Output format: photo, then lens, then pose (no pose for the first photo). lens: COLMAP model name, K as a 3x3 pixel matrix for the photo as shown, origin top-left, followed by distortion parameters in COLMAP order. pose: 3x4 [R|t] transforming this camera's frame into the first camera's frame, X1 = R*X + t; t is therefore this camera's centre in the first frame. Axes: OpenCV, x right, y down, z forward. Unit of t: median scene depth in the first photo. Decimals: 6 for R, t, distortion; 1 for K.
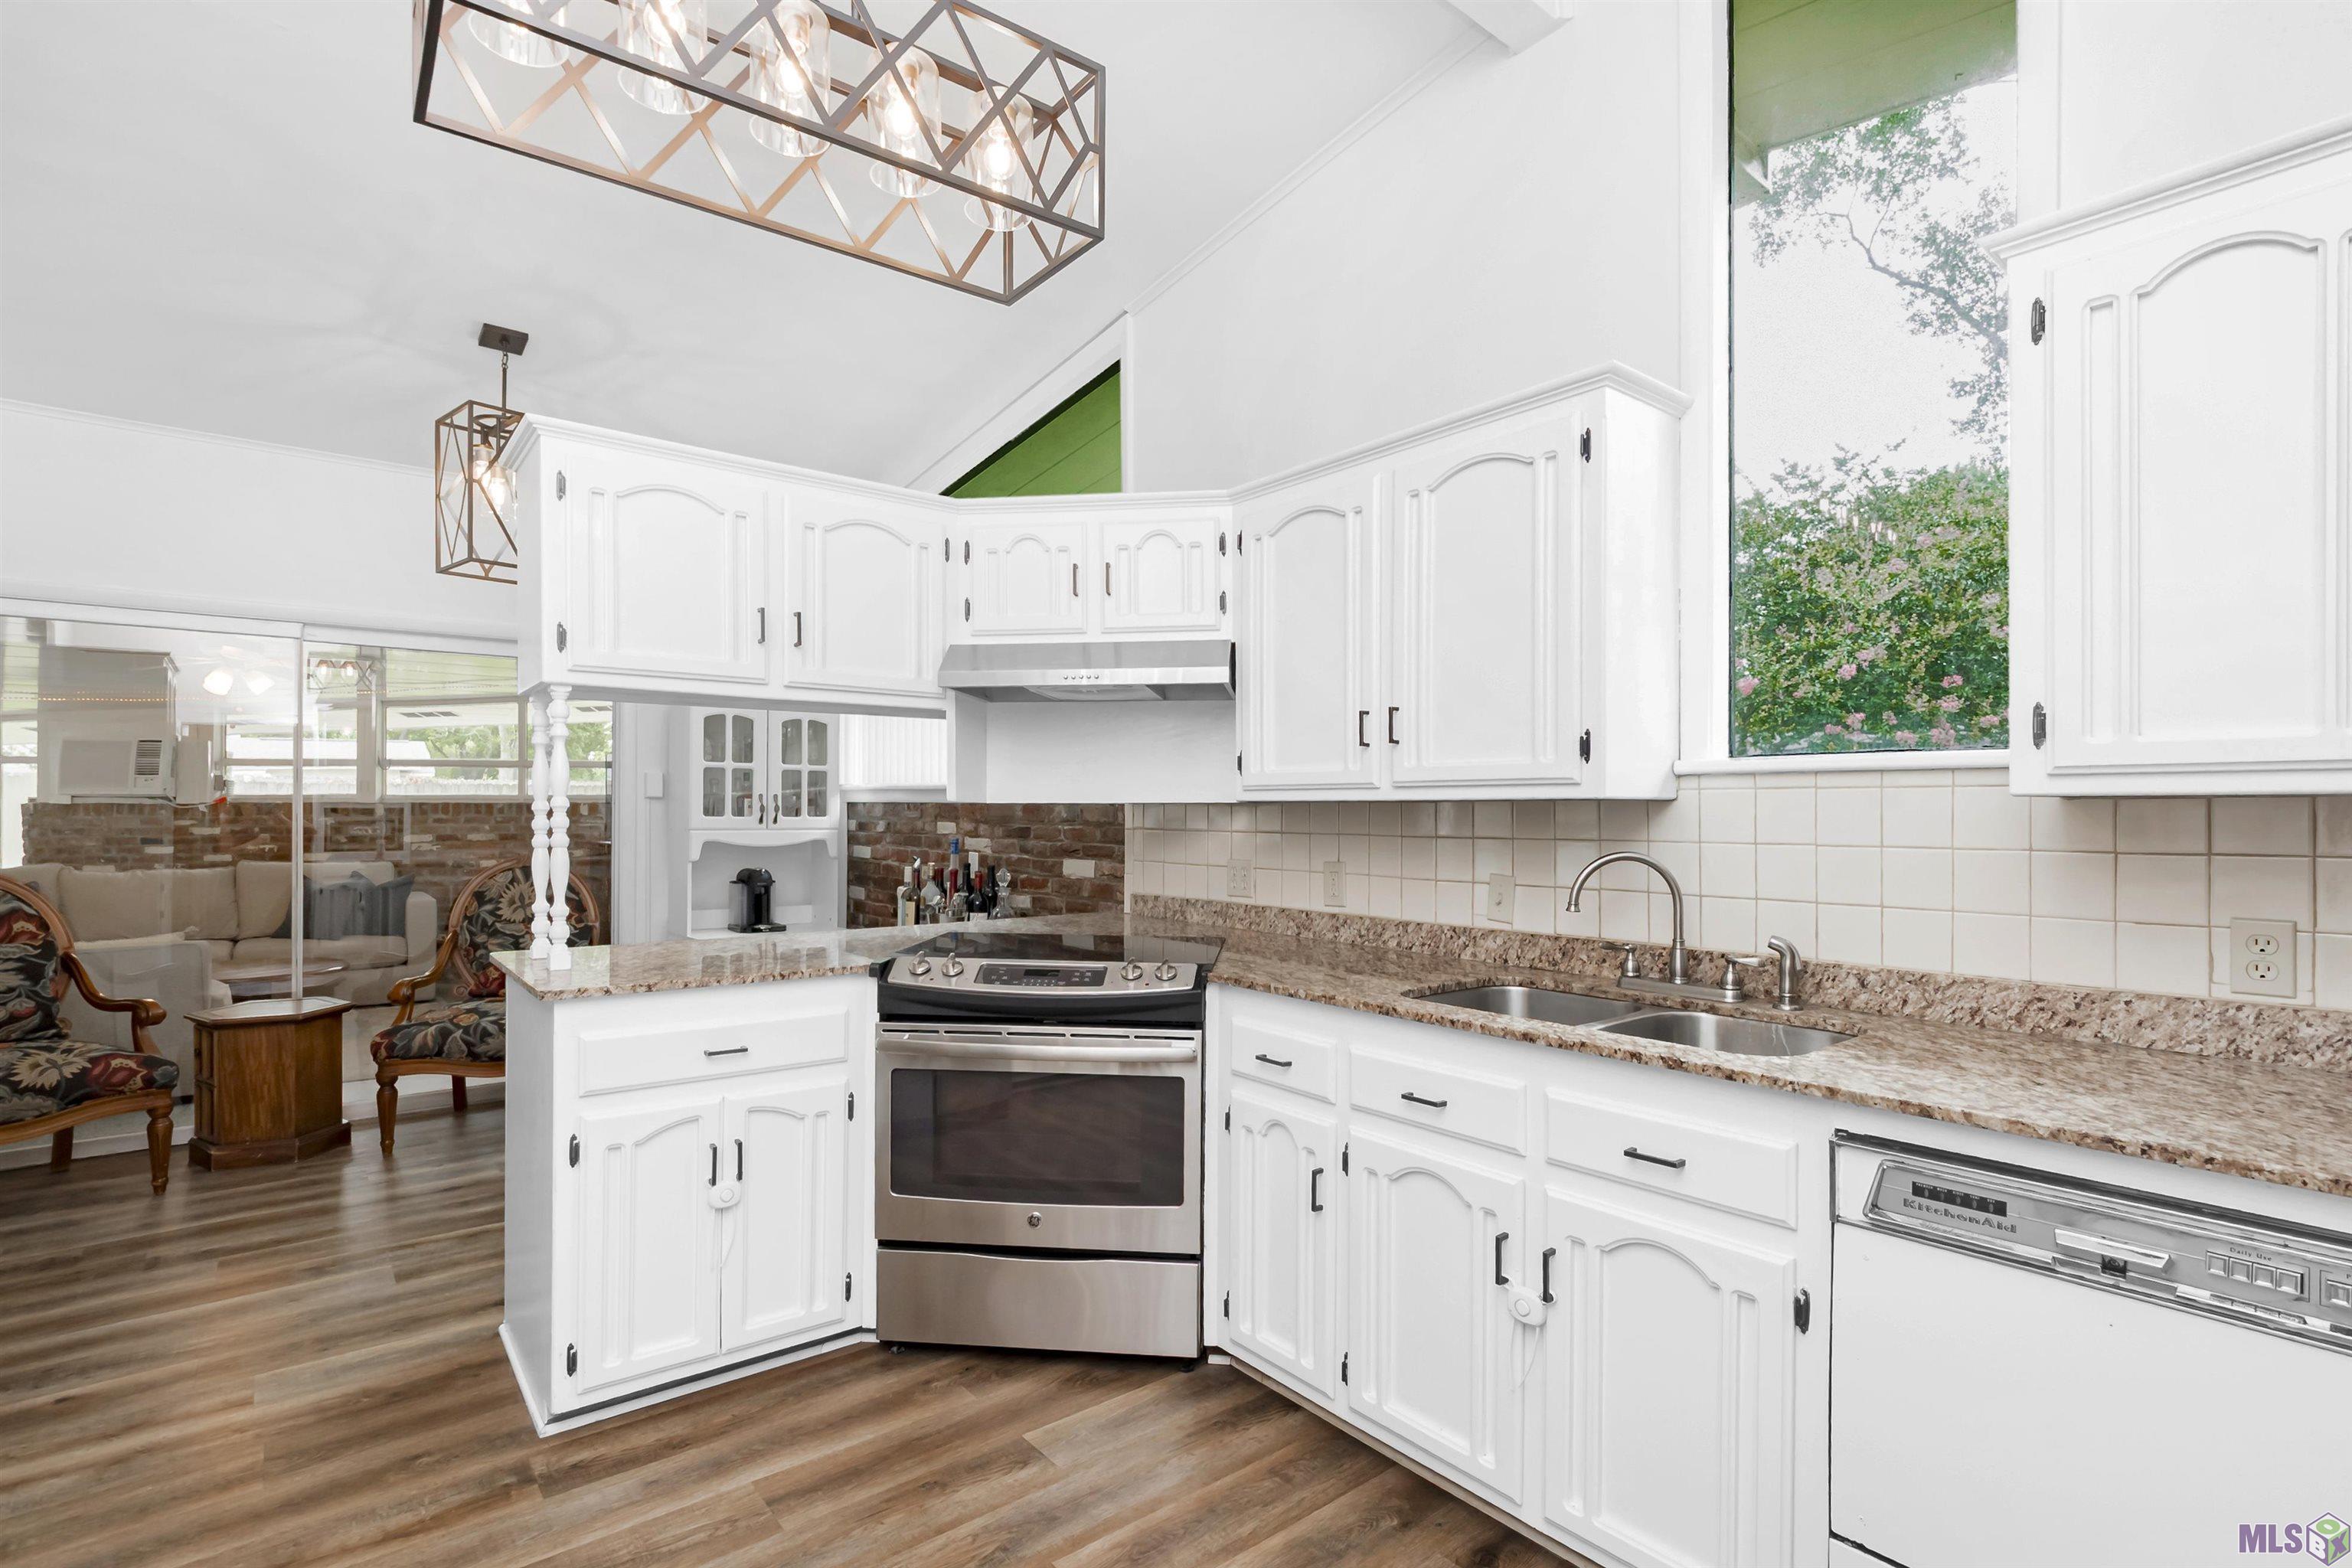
lens RADIAL K [[1055.7, 0, 1170.6], [0, 1055.7, 798.5], [0, 0, 1]] dist [0.001368, -0.000219]
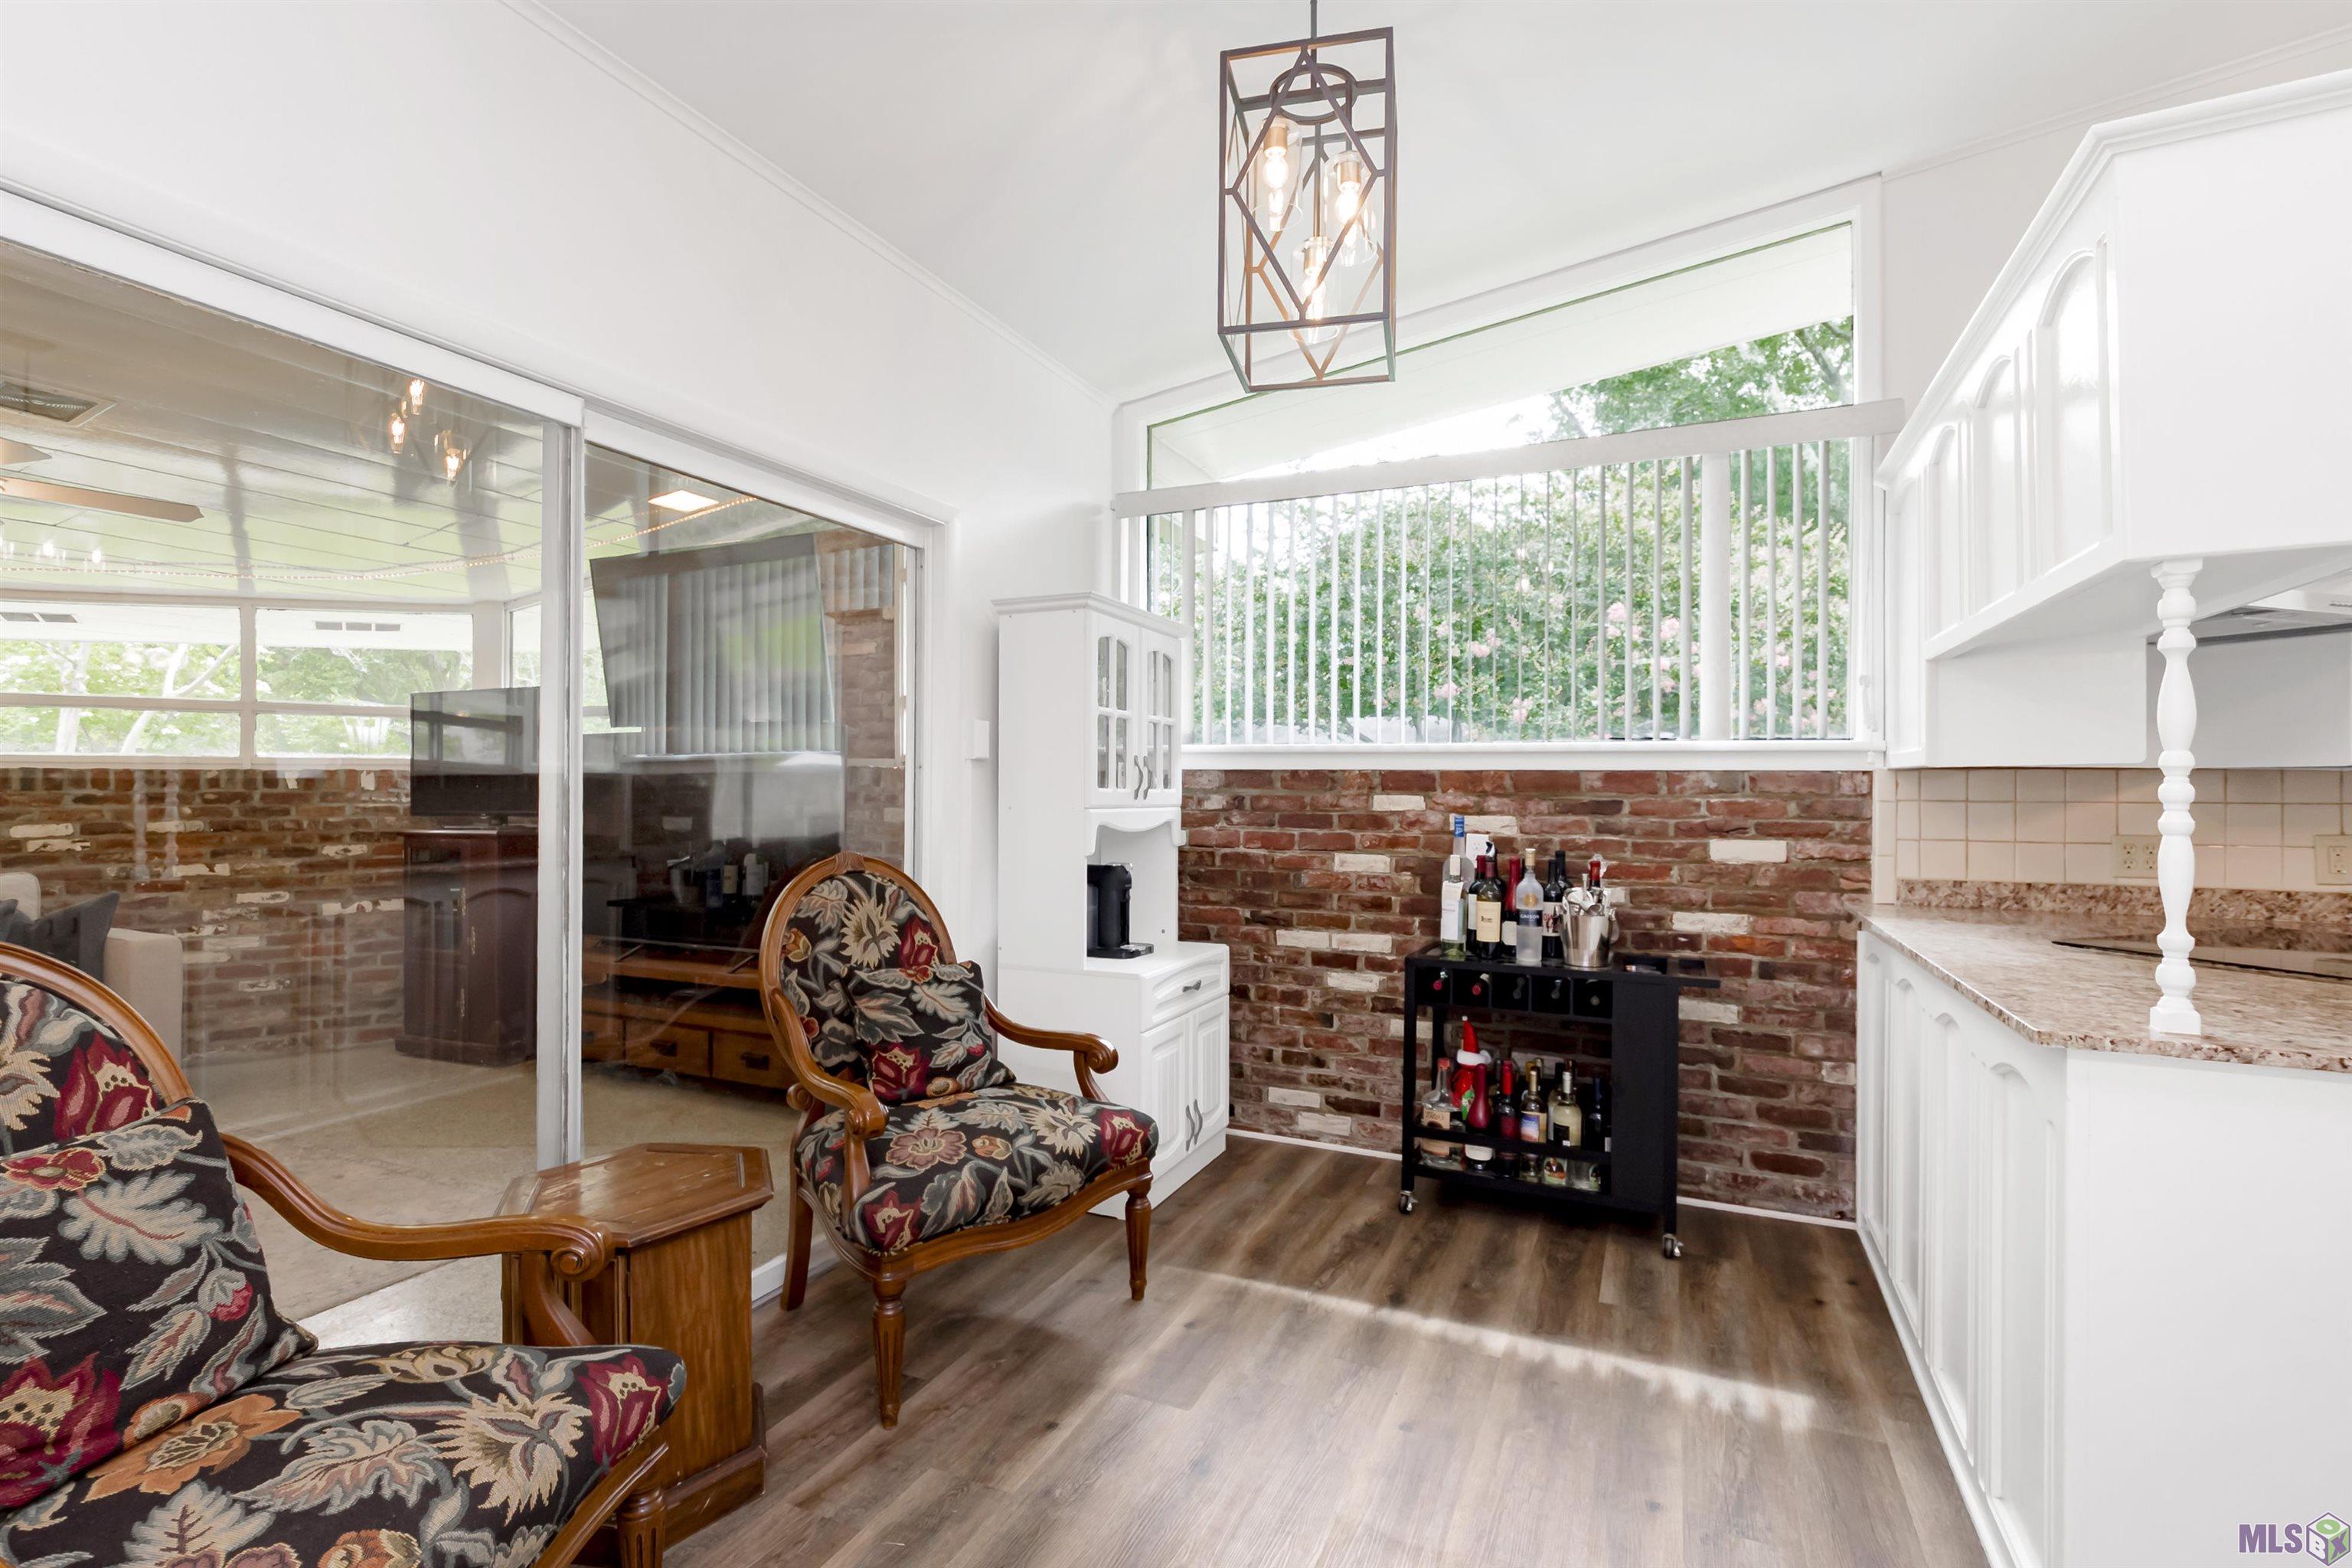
lens RADIAL K [[1055.7, 0, 1187.2], [0, 1055.7, 783.1], [0, 0, 1]] dist [0.001368, -0.000219]
pose [[0.905028, 0.003669, 0.425337, -0.750156], [-0.005315, 0.999982, 0.002684, 0.013640], [-0.425319, -0.004690, 0.905031, 0.420470]]
